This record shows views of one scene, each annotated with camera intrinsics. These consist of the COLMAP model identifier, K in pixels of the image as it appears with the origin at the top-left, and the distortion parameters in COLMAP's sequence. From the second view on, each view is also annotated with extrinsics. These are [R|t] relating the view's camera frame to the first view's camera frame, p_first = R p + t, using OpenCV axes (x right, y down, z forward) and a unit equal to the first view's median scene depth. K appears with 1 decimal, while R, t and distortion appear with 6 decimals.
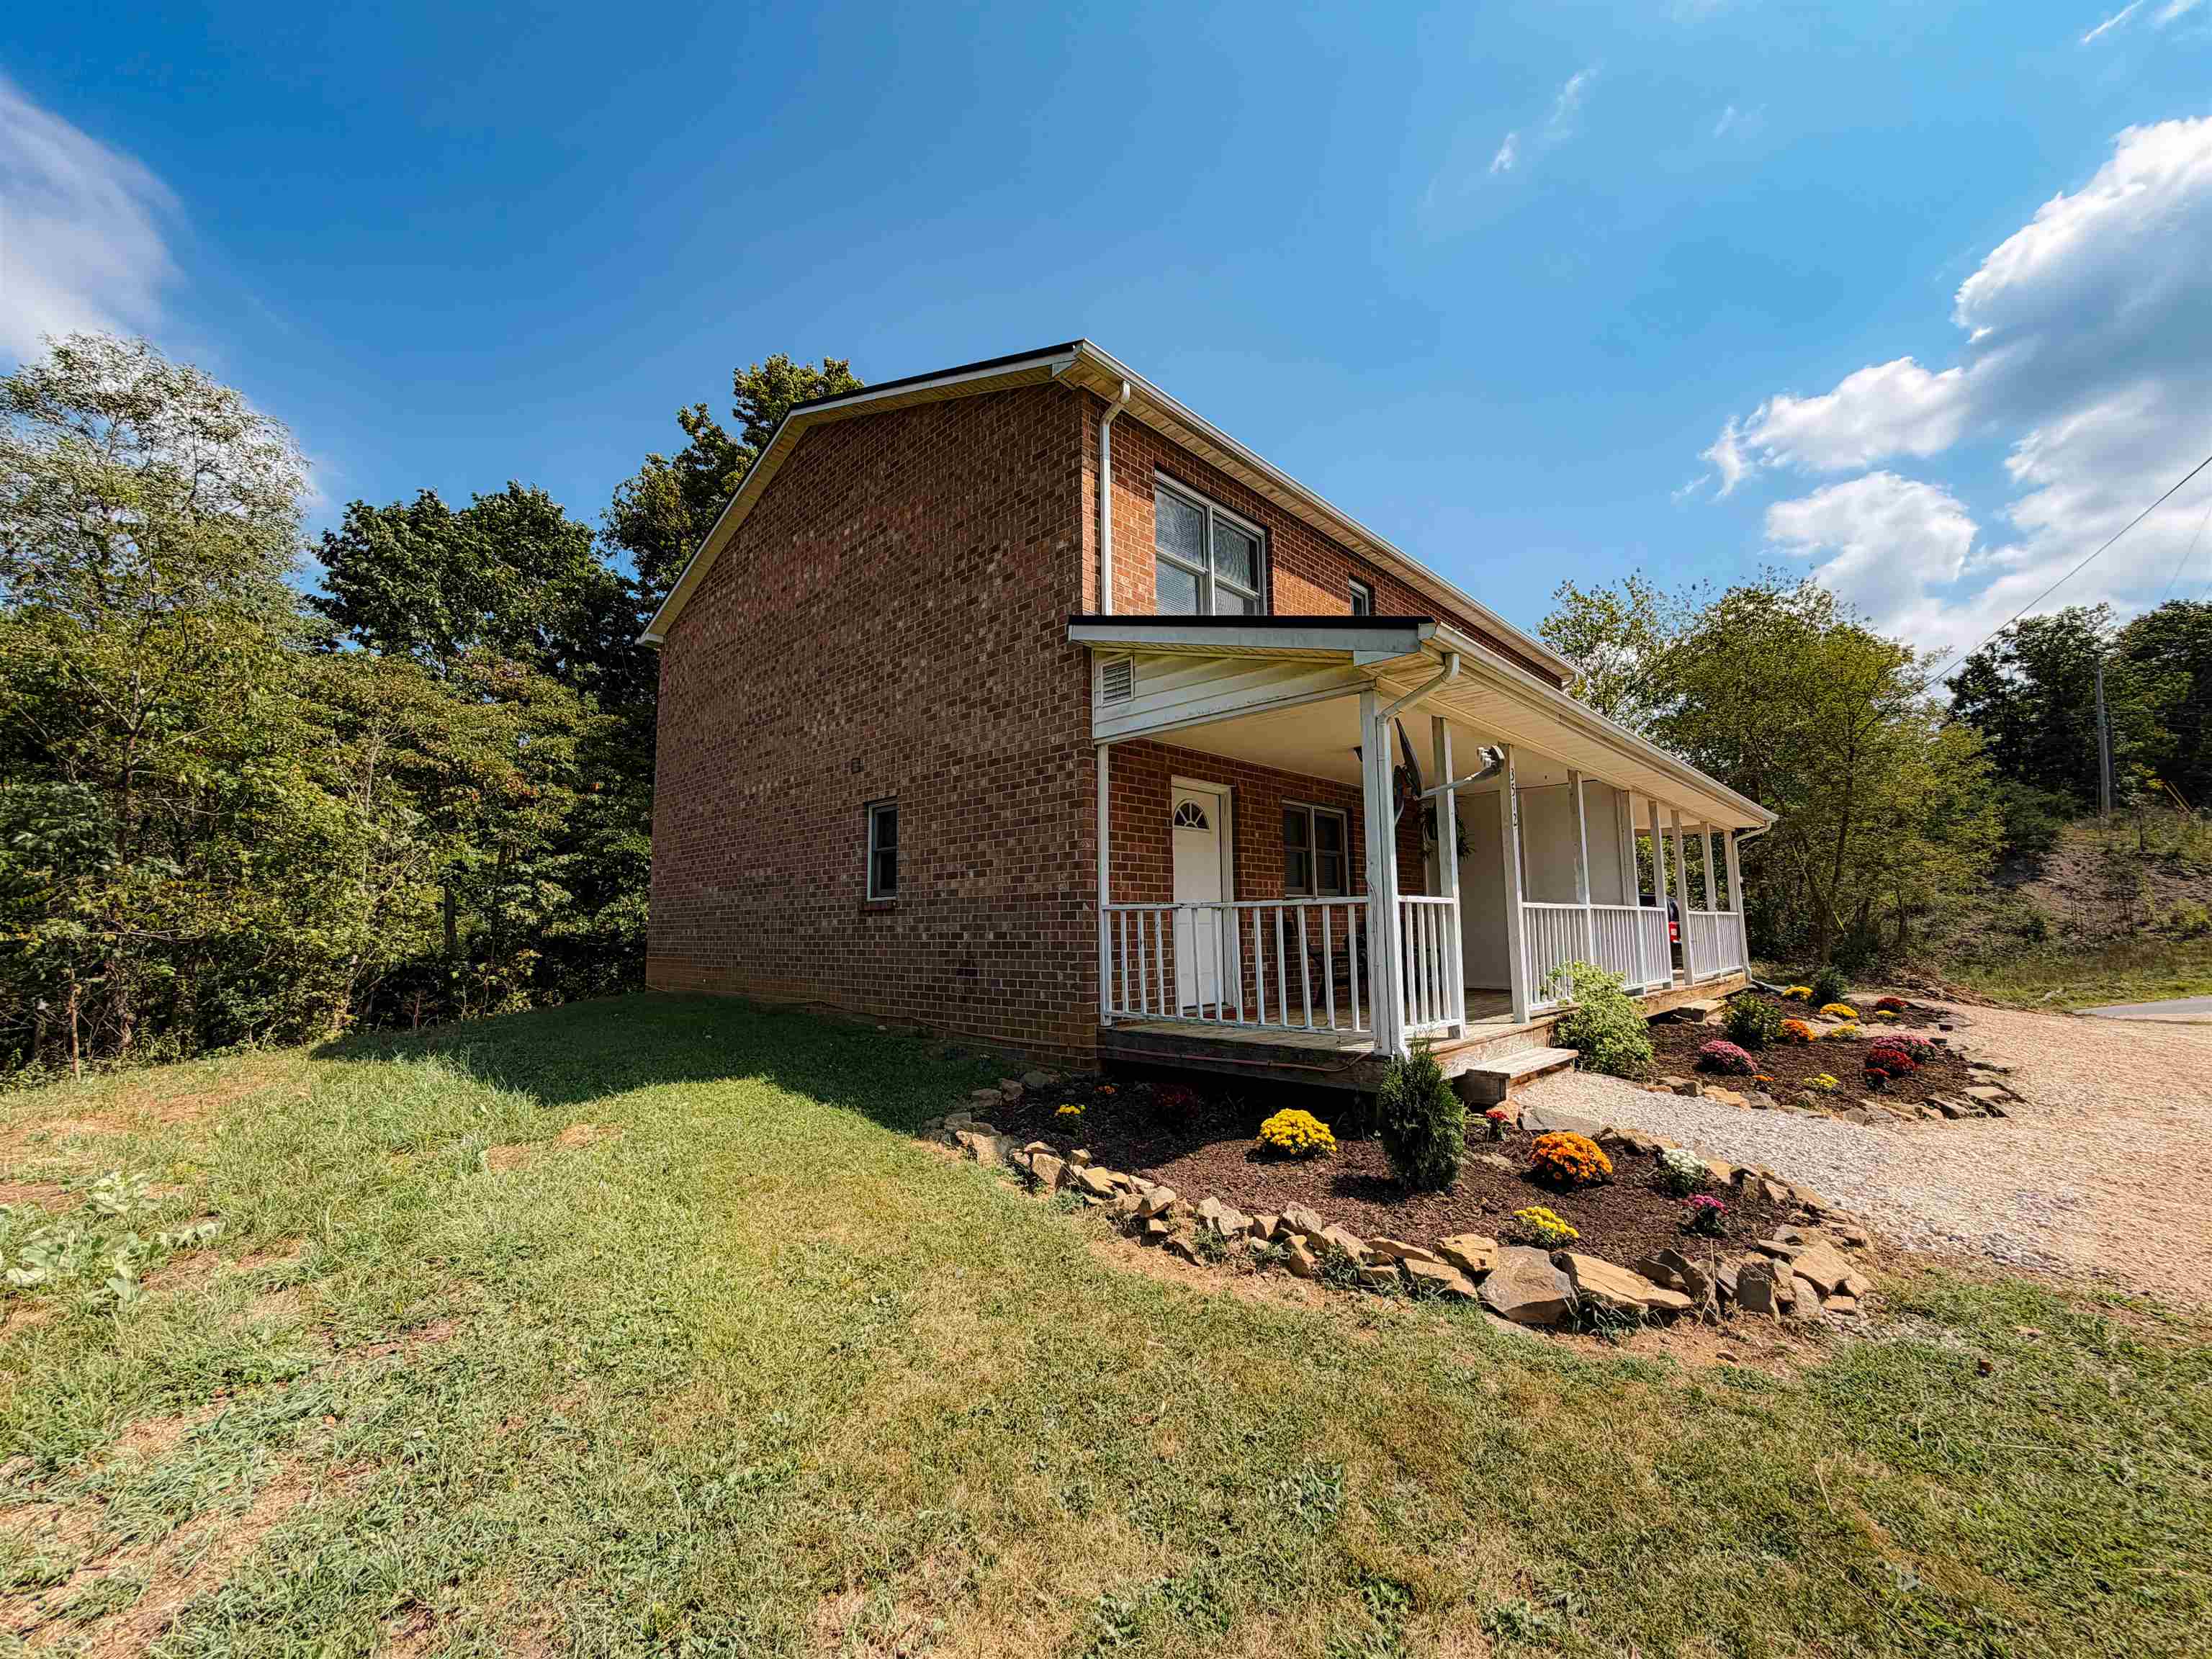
lens RADIAL K [[876.8, 0, 1101.4], [0, 876.8, 835.1], [0, 0, 1]] dist [-0.002088, 0.000603]
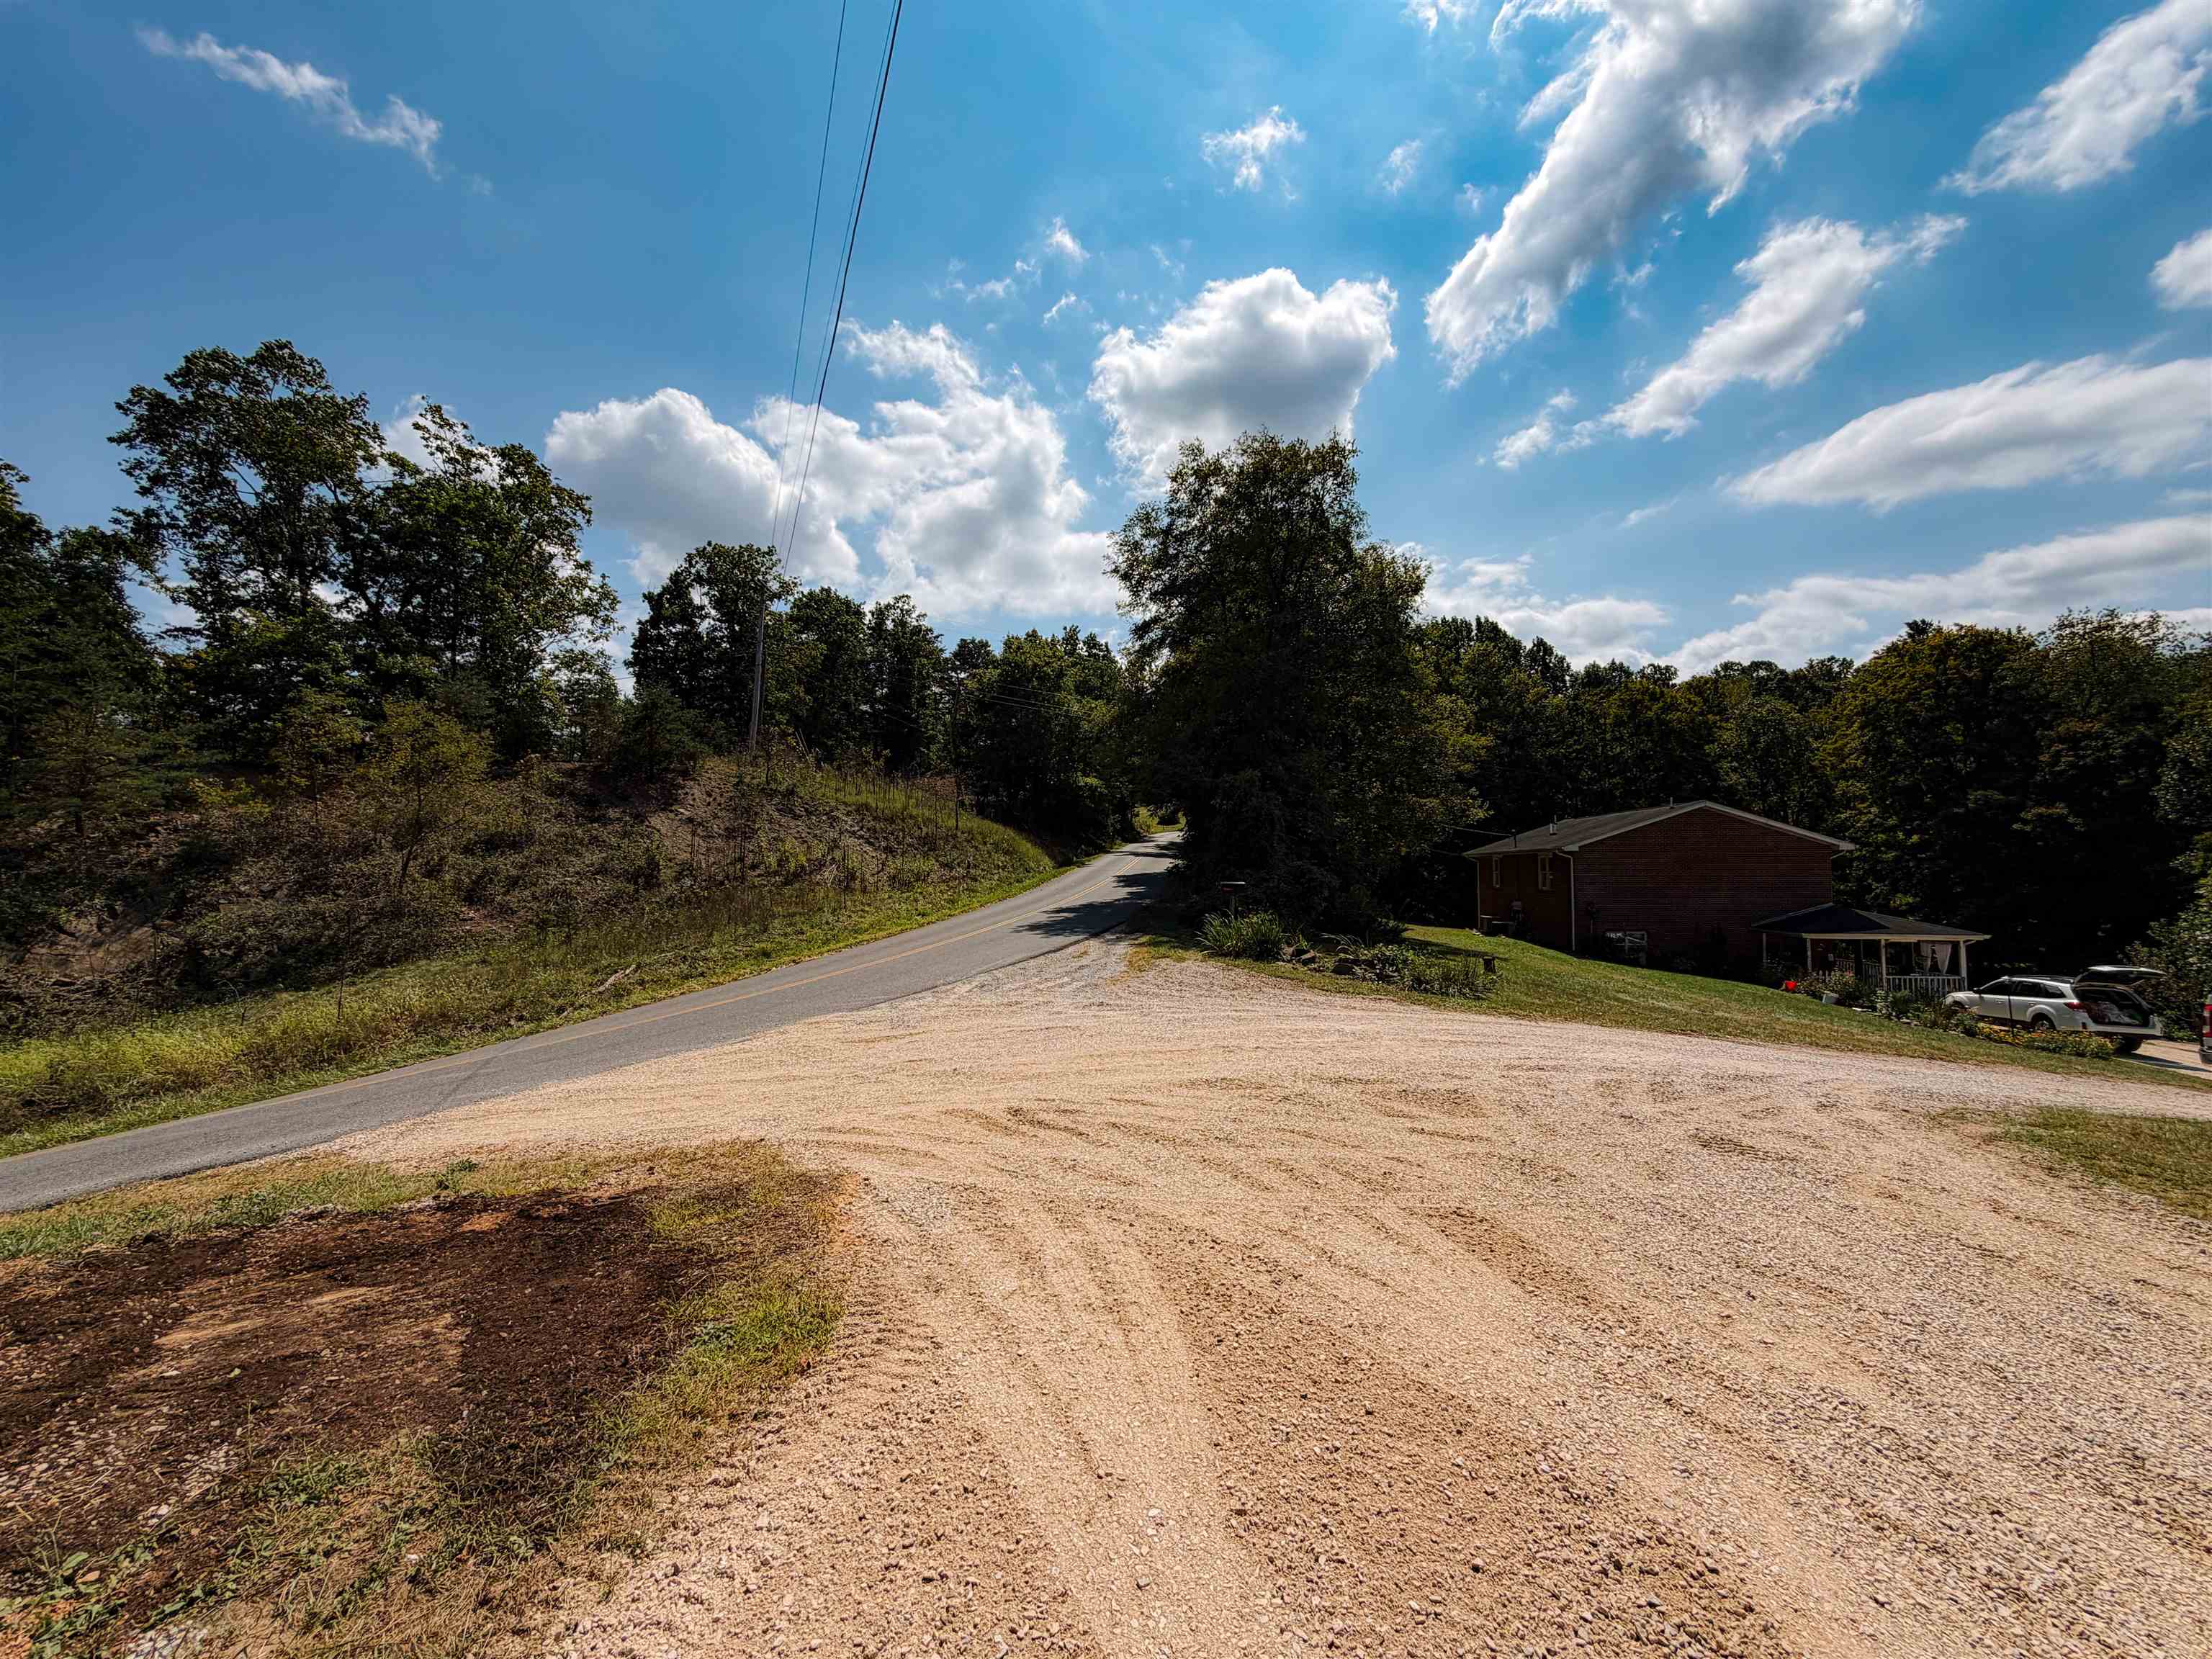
lens RADIAL K [[876.8, 0, 1101.5], [0, 876.8, 831.7], [0, 0, 1]] dist [-0.002088, 0.000603]
pose [[0.348421, 0.048913, 0.936061, 0.504752], [-0.103620, 0.994527, -0.013399, 0.043624], [-0.931593, -0.092326, 0.351582, 0.387997]]
